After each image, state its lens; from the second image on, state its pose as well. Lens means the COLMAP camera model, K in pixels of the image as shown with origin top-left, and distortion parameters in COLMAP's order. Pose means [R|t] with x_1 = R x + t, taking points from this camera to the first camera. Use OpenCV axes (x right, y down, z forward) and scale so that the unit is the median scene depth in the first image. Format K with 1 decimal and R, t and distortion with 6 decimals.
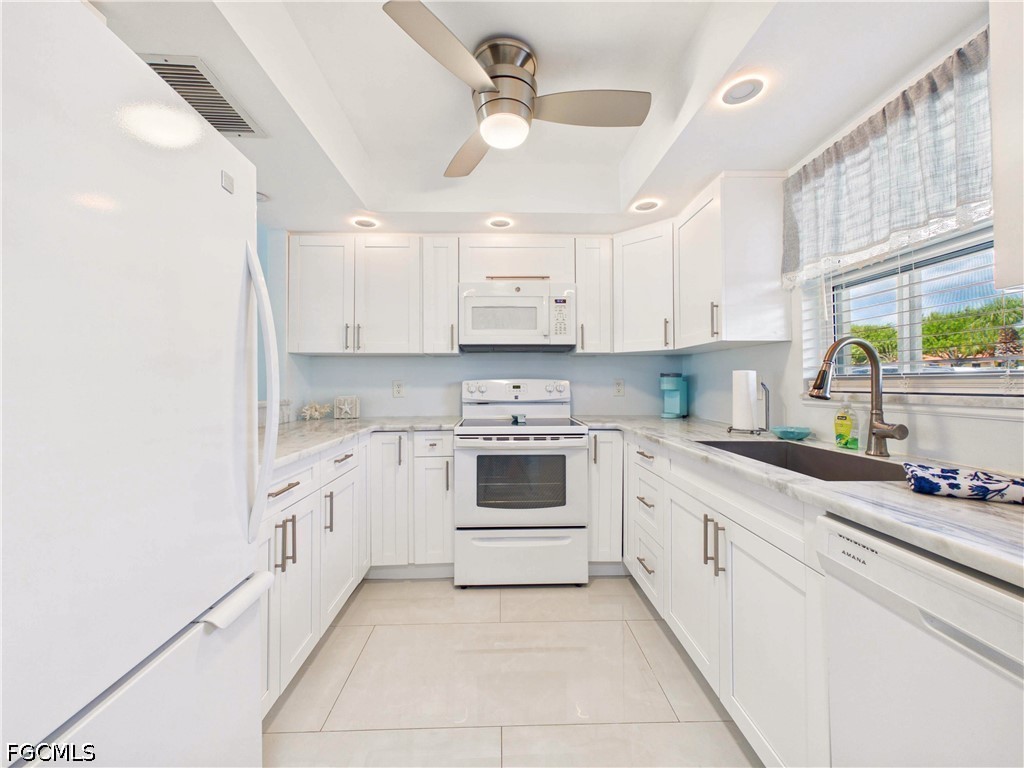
lens RADIAL K [[418.6, 0, 514.1], [0, 418.6, 386.7], [0, 0, 1]] dist [-0.000485, -0.000001]
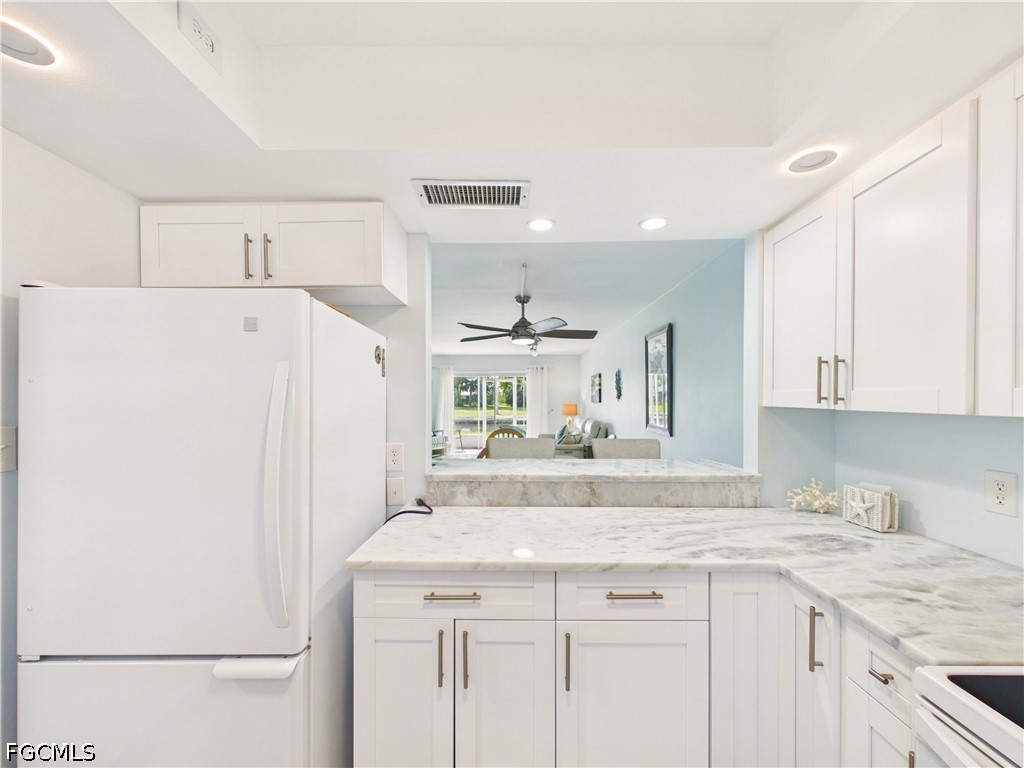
lens RADIAL K [[416.3, 0, 507.3], [0, 416.3, 401.8], [0, 0, 1]] dist [0.001036, 0.000034]
pose [[-0.065646, 0.012876, -0.997760, 0.223345], [-0.001352, 0.999915, 0.012992, -0.125444], [0.997842, 0.002202, -0.065623, 0.808253]]
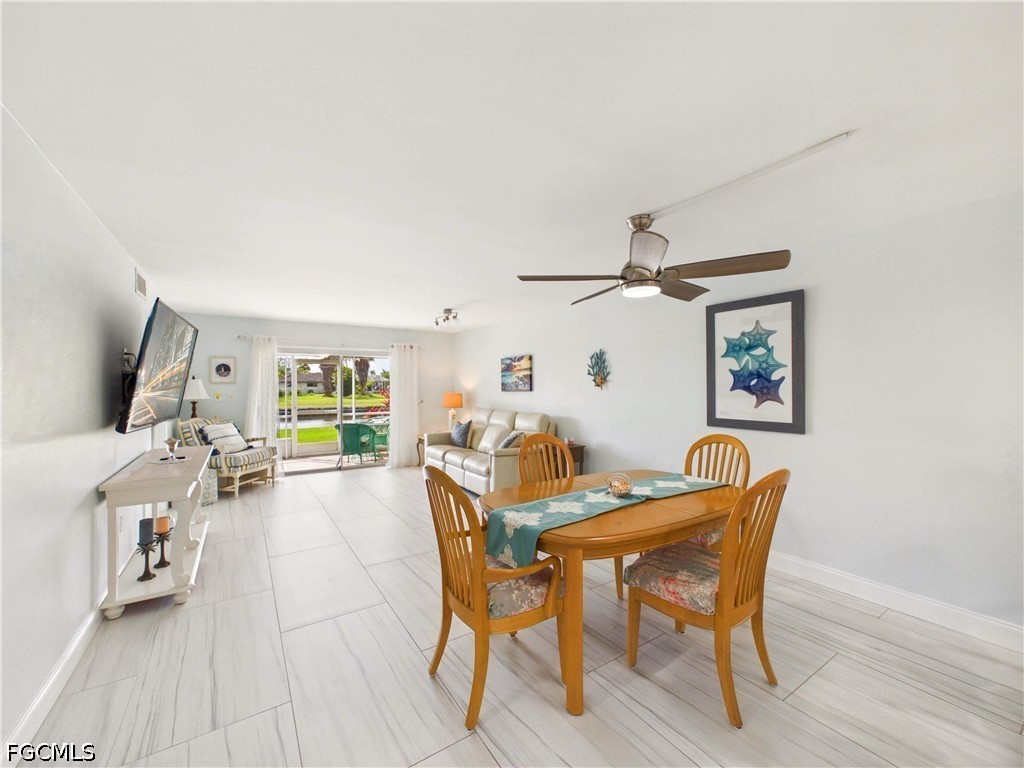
lens RADIAL K [[415.9, 0, 512.0], [0, 415.9, 384.0], [0, 0, 1]] dist [0.001939, 0.000074]
pose [[0.519268, -0.001307, -0.854611, -0.937480], [-0.001926, 0.999995, -0.002699, -0.116413], [0.854609, 0.003048, 0.519262, -0.208298]]
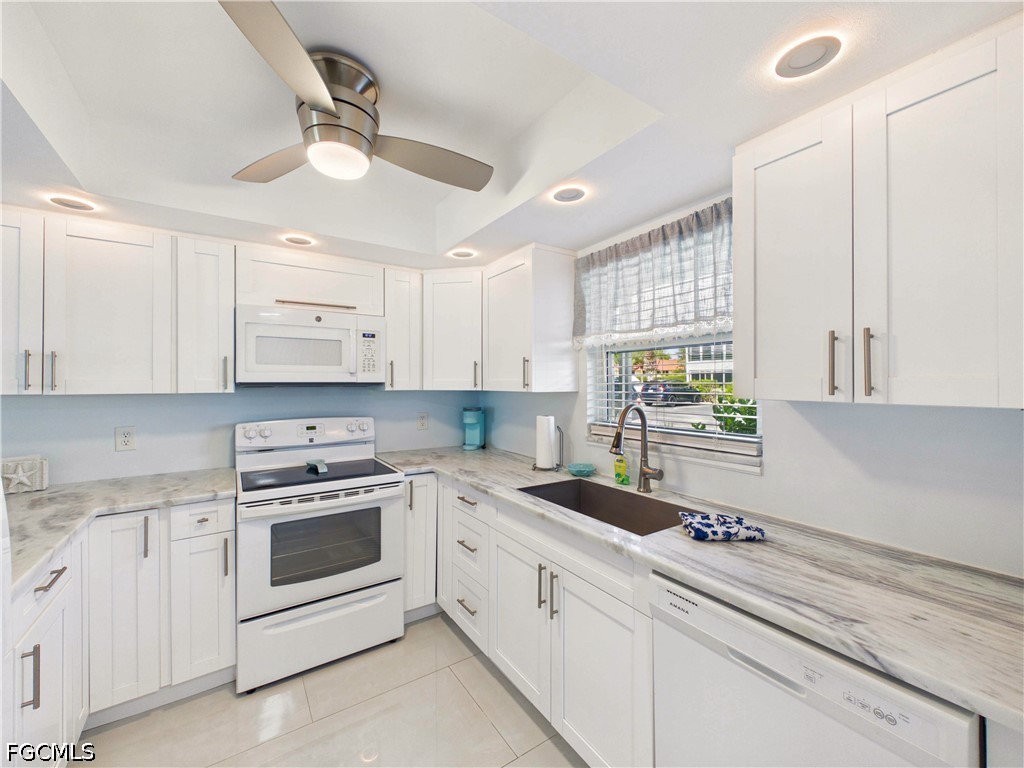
lens RADIAL K [[418.6, 0, 514.1], [0, 418.6, 386.7], [0, 0, 1]] dist [-0.000485, -0.000001]
pose [[0.841740, -0.001788, 0.539880, -0.152100], [-0.004403, 0.999939, 0.010178, -0.134426], [-0.539865, -0.010944, 0.841680, 0.074101]]
